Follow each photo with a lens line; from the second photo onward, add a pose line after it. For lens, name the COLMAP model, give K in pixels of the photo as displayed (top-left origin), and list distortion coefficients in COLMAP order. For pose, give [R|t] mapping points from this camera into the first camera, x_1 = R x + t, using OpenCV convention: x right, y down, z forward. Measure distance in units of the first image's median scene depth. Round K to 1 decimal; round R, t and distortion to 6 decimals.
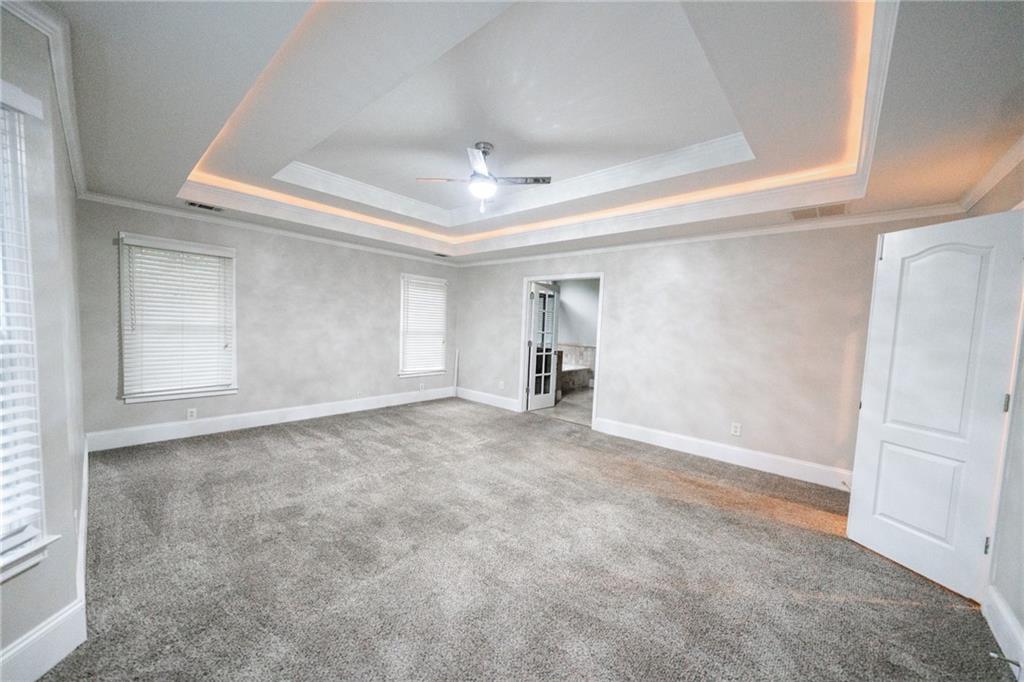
lens RADIAL K [[363.9, 0, 512.0], [0, 363.9, 341.0], [0, 0, 1]] dist [-0.002315, 0.000543]
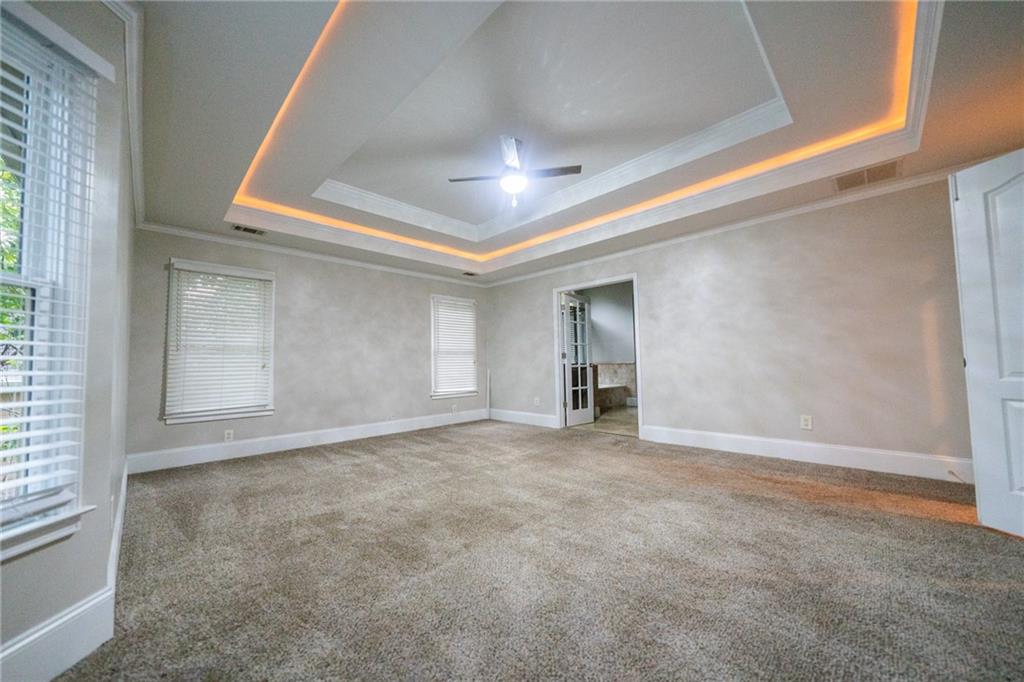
lens RADIAL K [[363.9, 0, 512.0], [0, 363.9, 341.0], [0, 0, 1]] dist [-0.002315, 0.000543]
pose [[0.996568, -0.061447, -0.055462, -0.060467], [0.054328, 0.991064, -0.121825, 0.147099], [0.062452, 0.118394, 0.991001, 0.054444]]
